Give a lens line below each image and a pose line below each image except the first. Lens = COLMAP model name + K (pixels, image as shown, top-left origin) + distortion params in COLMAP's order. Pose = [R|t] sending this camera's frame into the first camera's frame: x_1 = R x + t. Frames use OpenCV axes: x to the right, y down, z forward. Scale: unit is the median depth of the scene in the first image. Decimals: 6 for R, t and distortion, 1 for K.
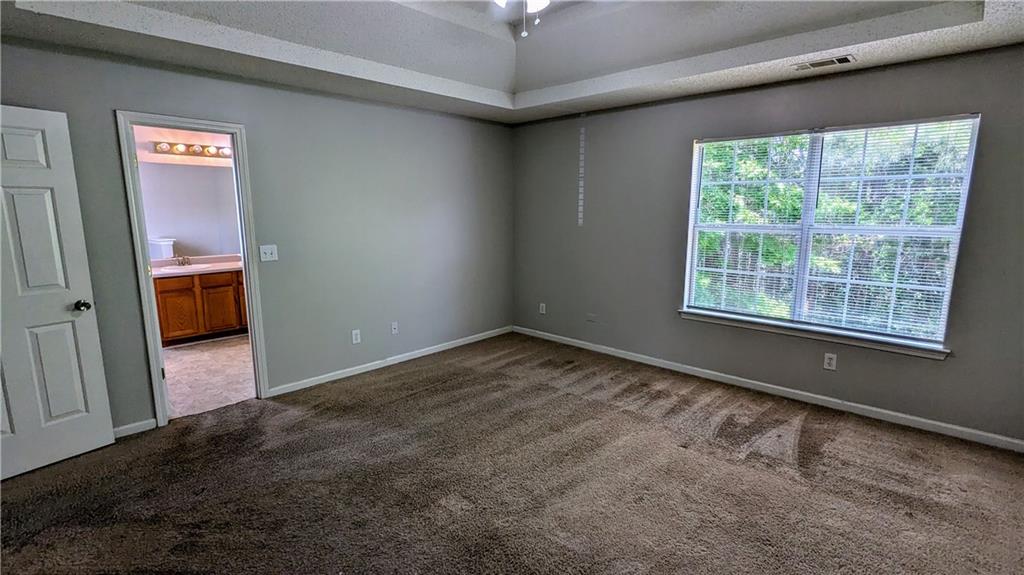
lens RADIAL K [[479.9, 0, 515.8], [0, 479.9, 289.3], [0, 0, 1]] dist [0.000672, 0.000358]
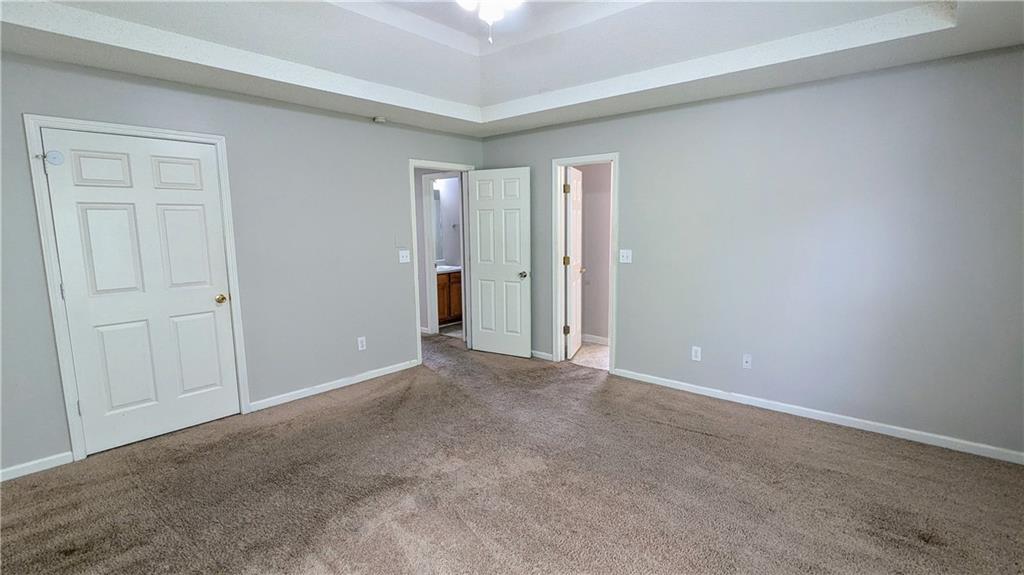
lens RADIAL K [[479.9, 0, 515.8], [0, 479.9, 289.3], [0, 0, 1]] dist [0.000672, 0.000358]
pose [[0.051342, 0.143258, -0.988353, 0.673512], [-0.156554, 0.978577, 0.133709, -0.114533], [0.986334, 0.147866, 0.072670, 0.671305]]
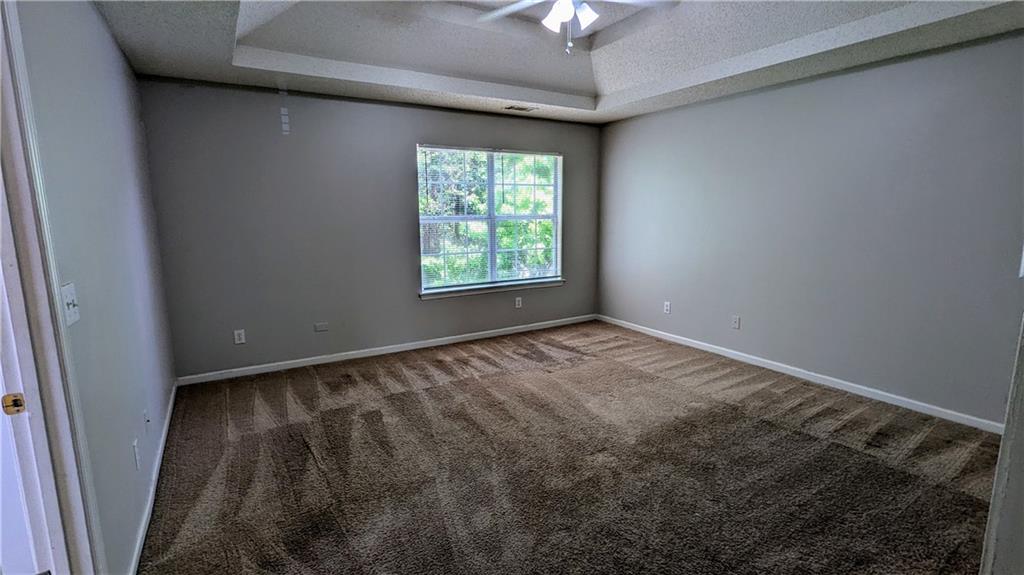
lens RADIAL K [[483.0, 0, 516.5], [0, 483.0, 290.5], [0, 0, 1]] dist [-0.001208, -0.001366]
pose [[0.272191, -0.163850, 0.948191, -0.801123], [0.169014, 0.978217, 0.120521, -0.074416], [-0.947284, 0.127452, 0.293954, 0.536895]]
